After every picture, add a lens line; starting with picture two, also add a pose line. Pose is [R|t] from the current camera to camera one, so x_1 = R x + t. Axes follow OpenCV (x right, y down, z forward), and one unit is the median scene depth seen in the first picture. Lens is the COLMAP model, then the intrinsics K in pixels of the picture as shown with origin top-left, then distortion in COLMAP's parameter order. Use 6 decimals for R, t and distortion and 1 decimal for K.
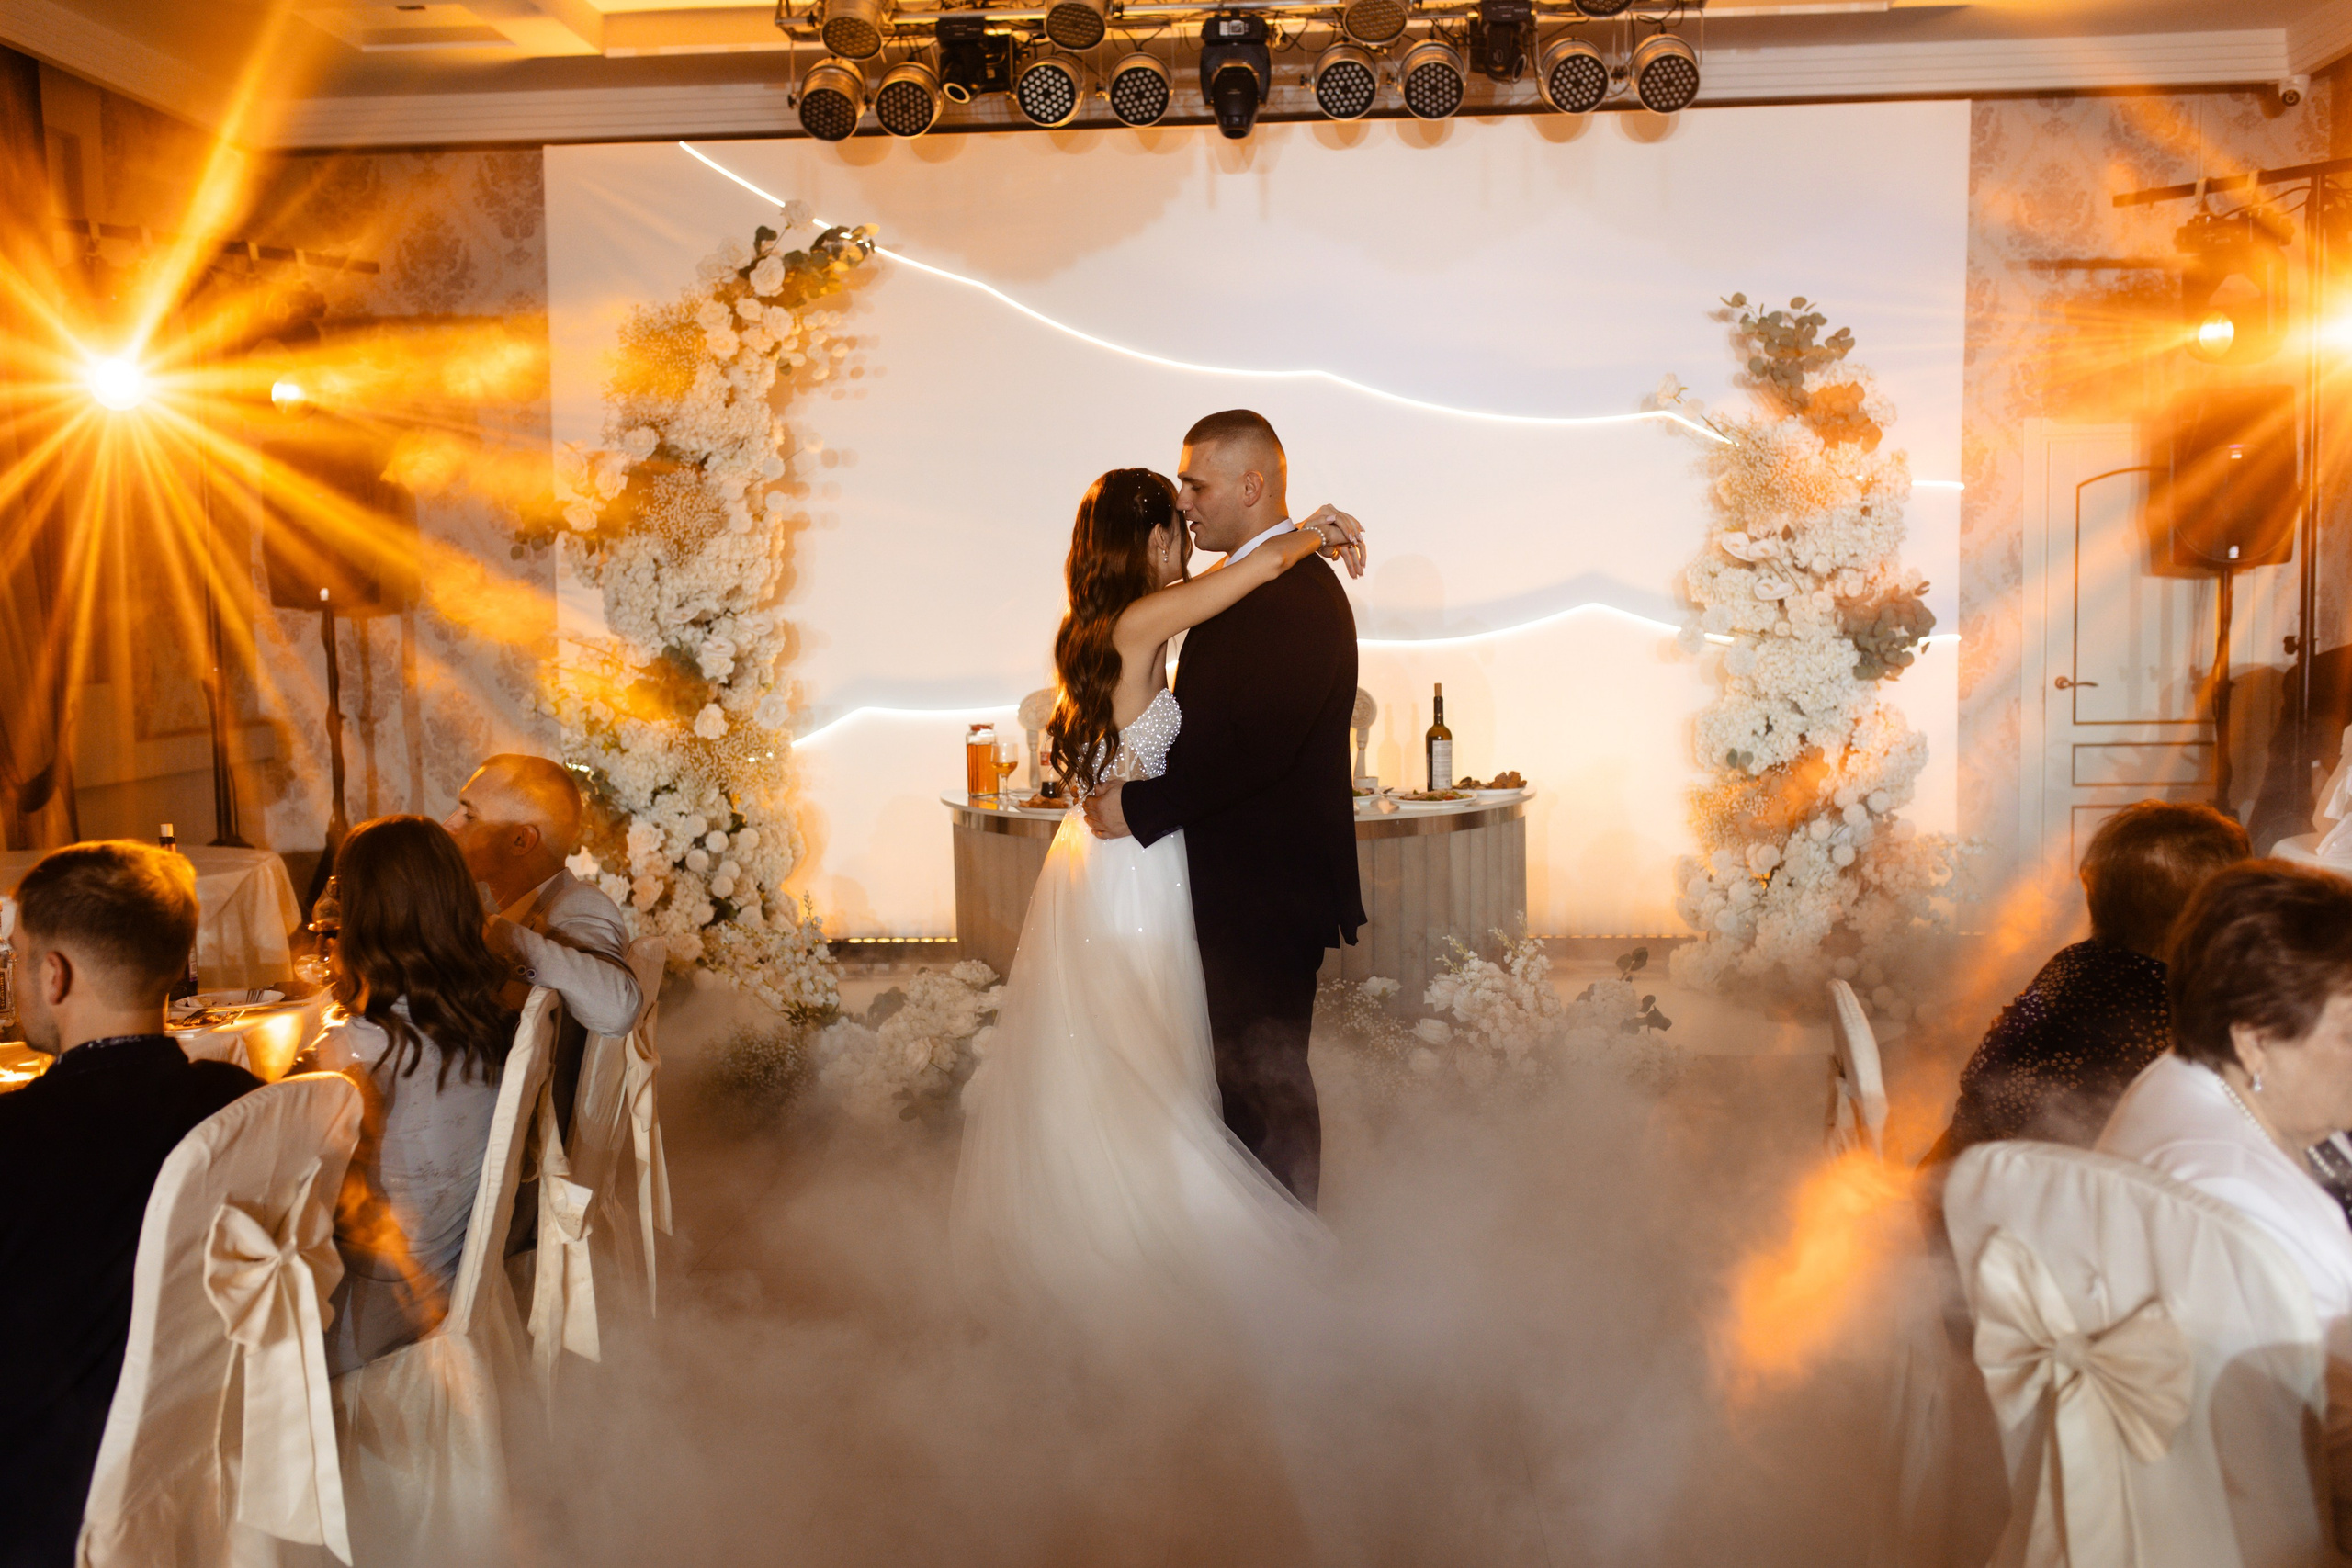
lens RADIAL K [[2242.9, 0, 1176.0], [0, 2242.9, 784.0], [0, 0, 1]] dist [-0.004256, 0.011576]
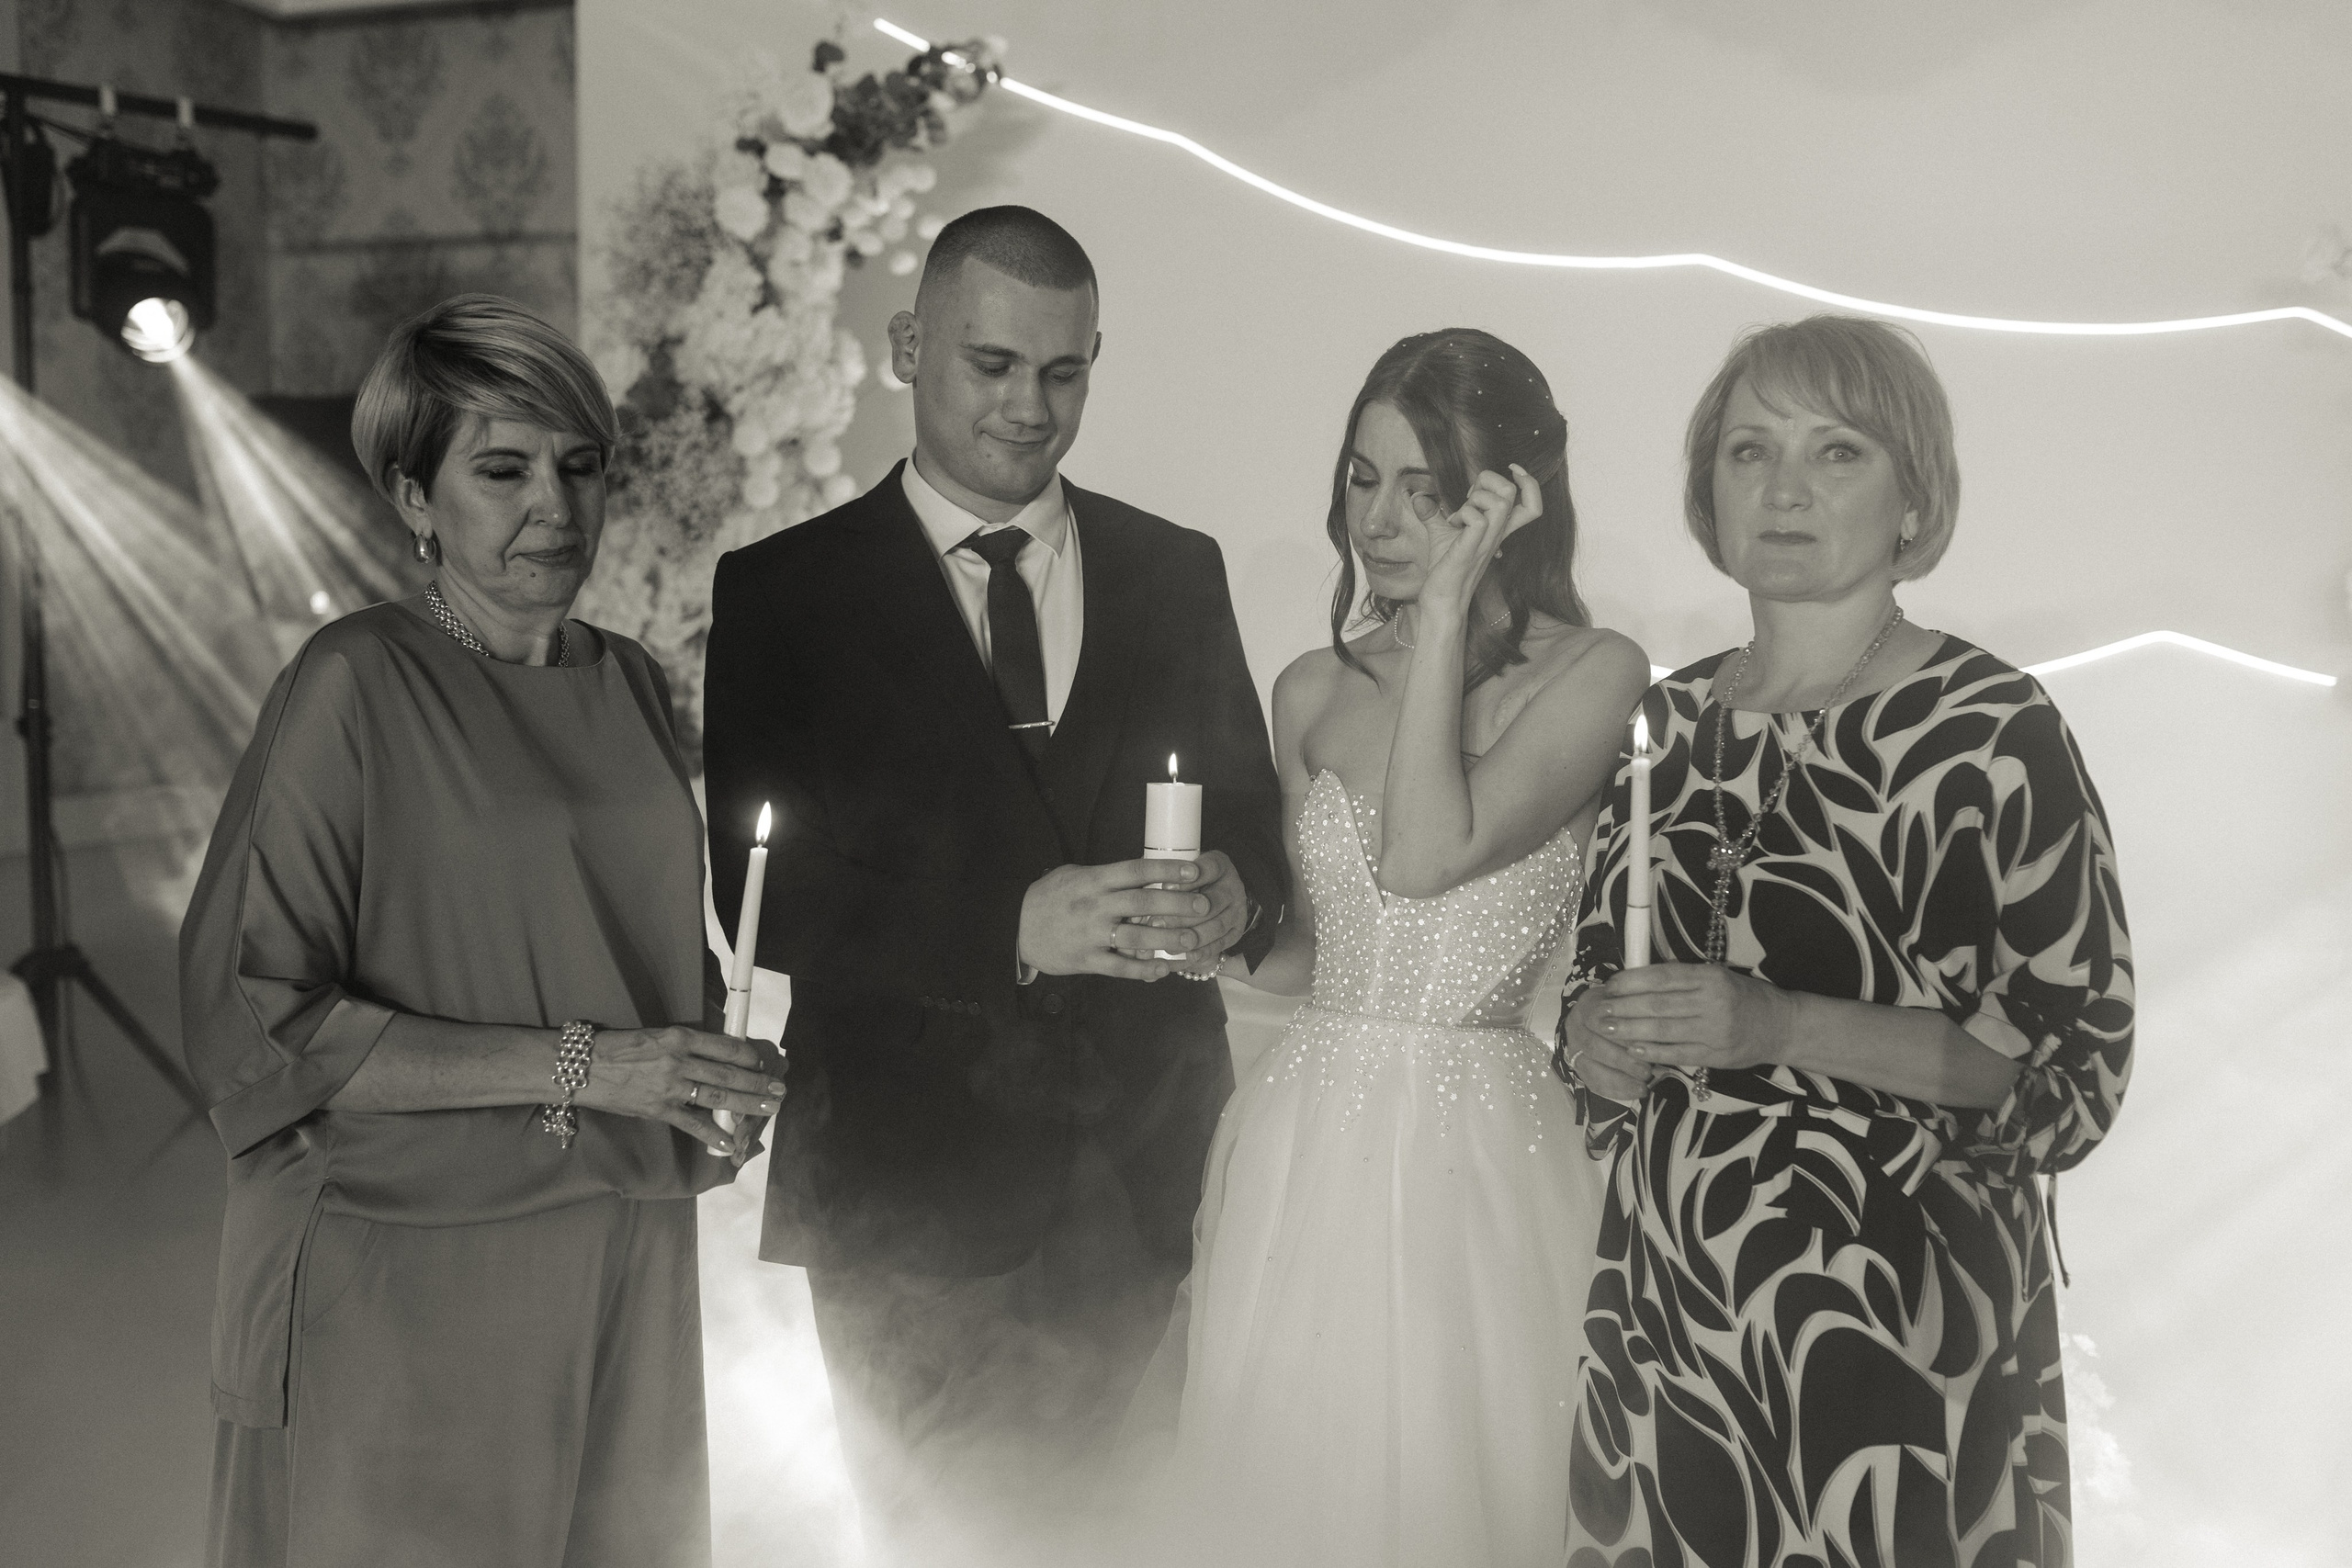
lens RADIAL K [[2218.2, 0, 1176.0], [0, 2218.2, 784.0], [0, 0, 1]] dist [0.008640, -0.063128]
pose [[0.979922, 0.025251, -0.197776, 0.050088], [-0.028065, 0.999541, -0.011436, -0.028012], [0.197397, 0.016757, 0.980181, 0.394050]]
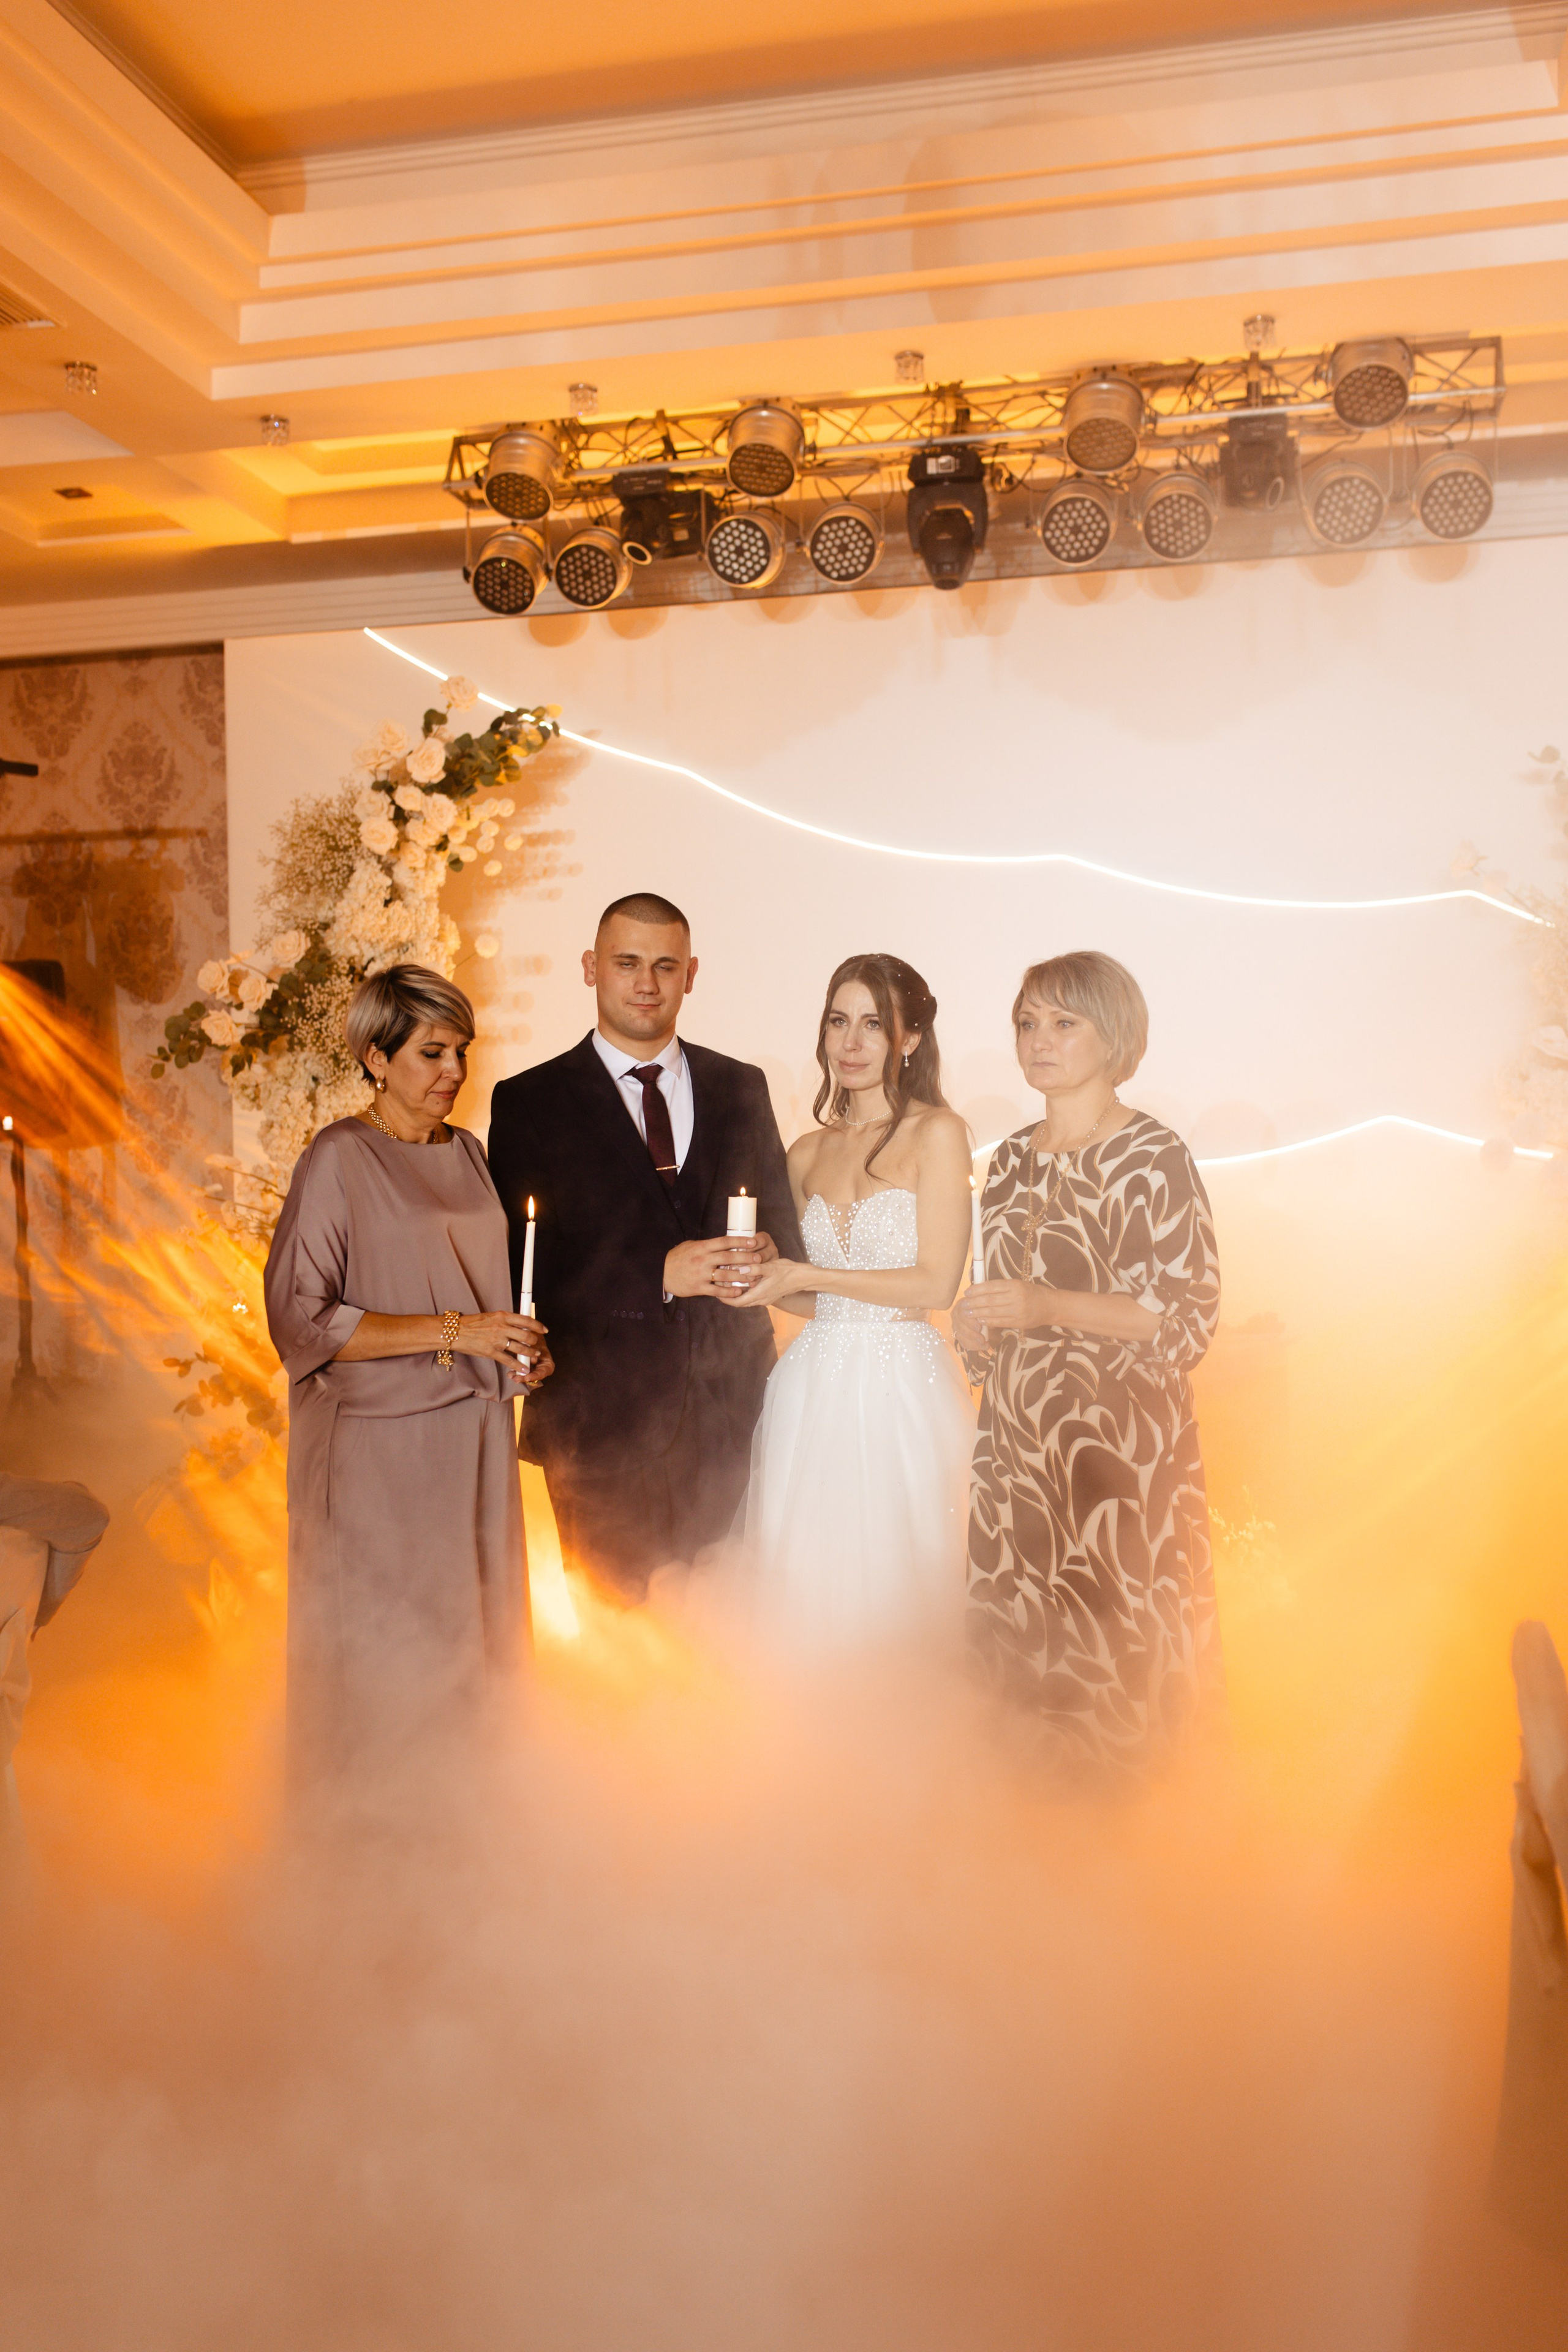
lens RADIAL K [[2243.1, 0, 784.0], [0, 2243.1, 1176.0], [0, 0, 1]] dist [-0.004256, 0.011576]
pose [[0.991236, -0.008053, -0.131858, 0.075516], [-0.000836, 0.997738, -0.067216, 0.000022], [0.132101, 0.066737, 0.988987, 0.136930]]
